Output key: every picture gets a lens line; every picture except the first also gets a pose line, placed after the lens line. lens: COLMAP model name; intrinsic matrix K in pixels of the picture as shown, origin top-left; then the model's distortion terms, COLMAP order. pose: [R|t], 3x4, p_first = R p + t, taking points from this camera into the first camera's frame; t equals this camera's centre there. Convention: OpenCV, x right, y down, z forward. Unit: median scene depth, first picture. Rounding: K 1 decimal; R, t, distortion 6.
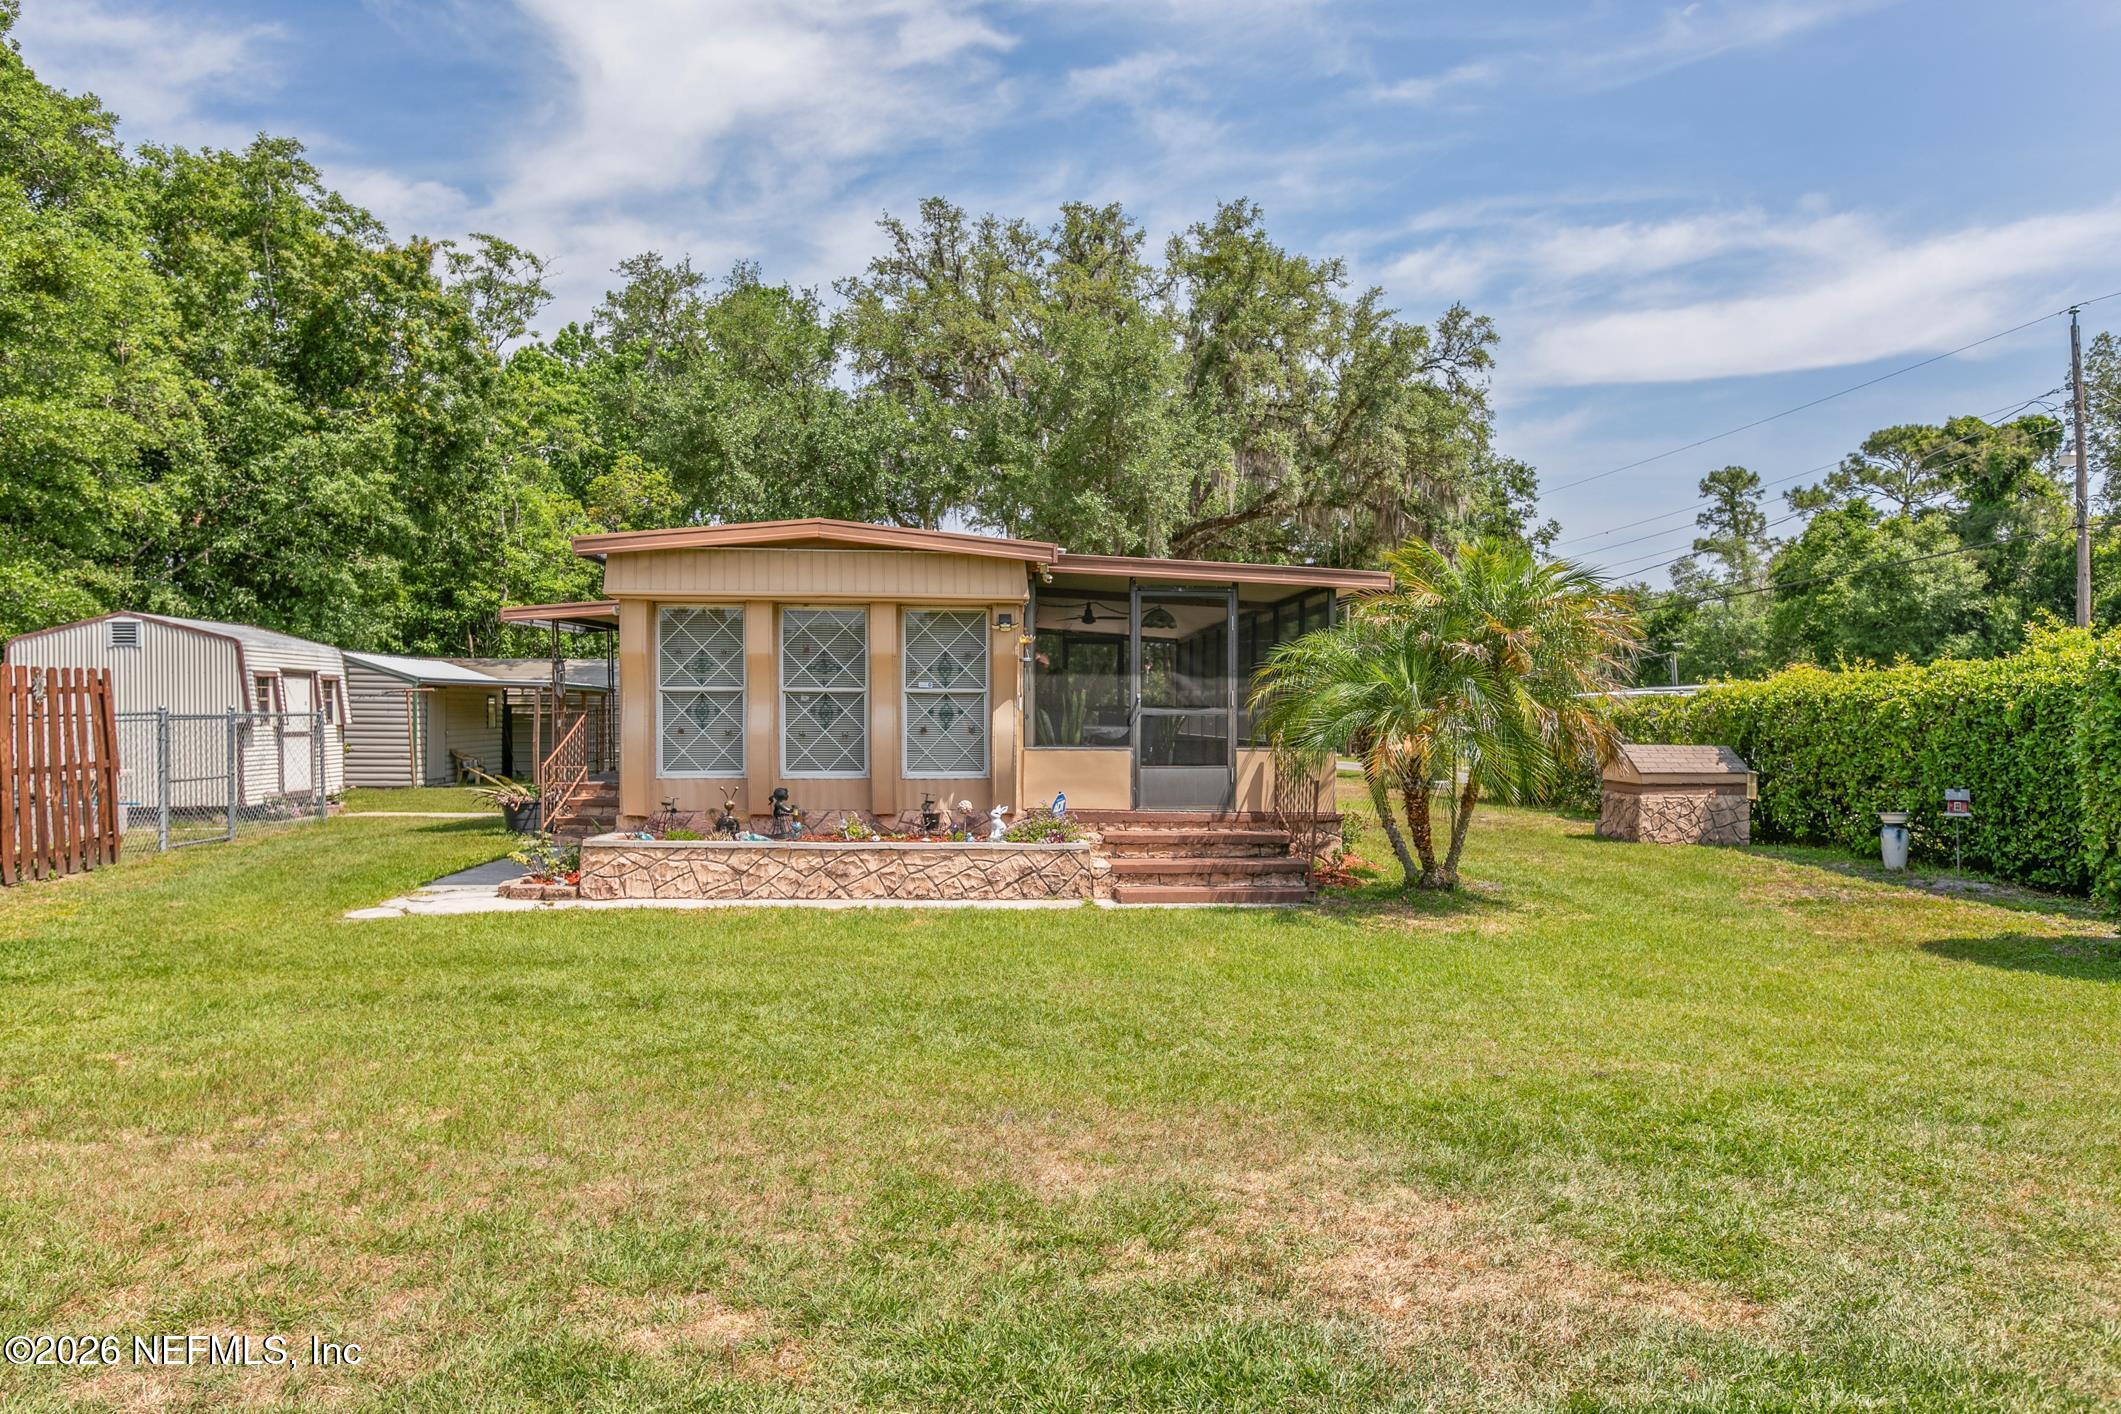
lens RADIAL K [[1575.7, 0, 1060.5], [0, 1575.7, 707.0], [0, 0, 1]] dist [0.027250, -0.001579]
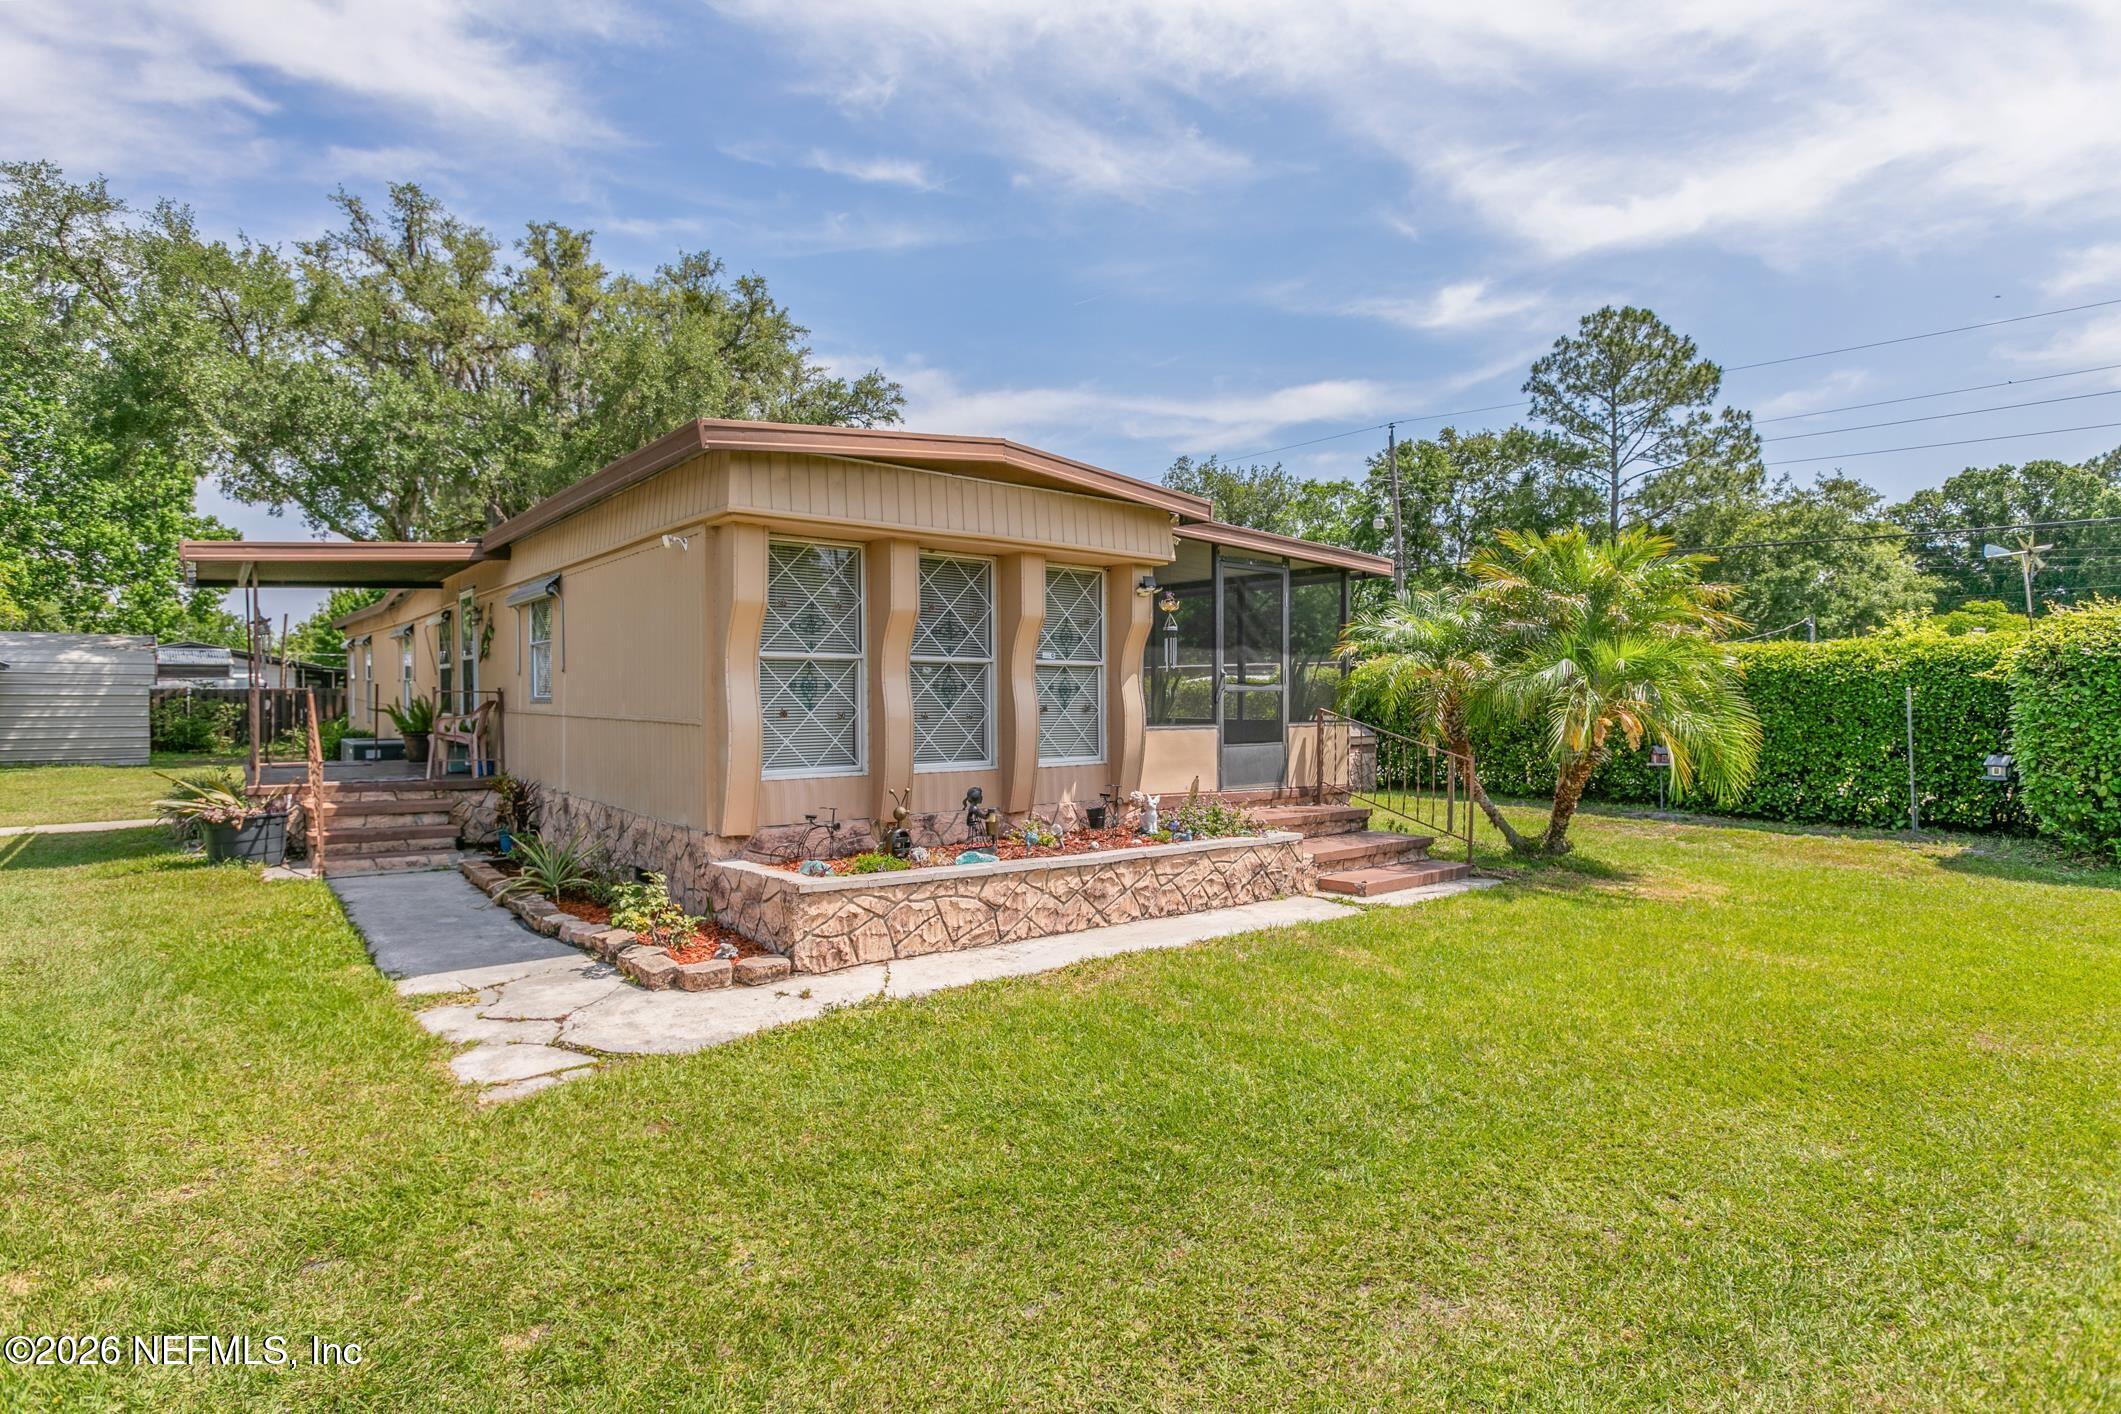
lens RADIAL K [[1119.7, 0, 1060.5], [0, 1119.7, 707.0], [0, 0, 1]] dist [0.000632, -0.000295]
pose [[0.833278, -0.009031, 0.552780, -0.418911], [0.000342, 0.999875, 0.015820, 0.004060], [-0.552853, -0.012993, 0.833177, 0.503557]]
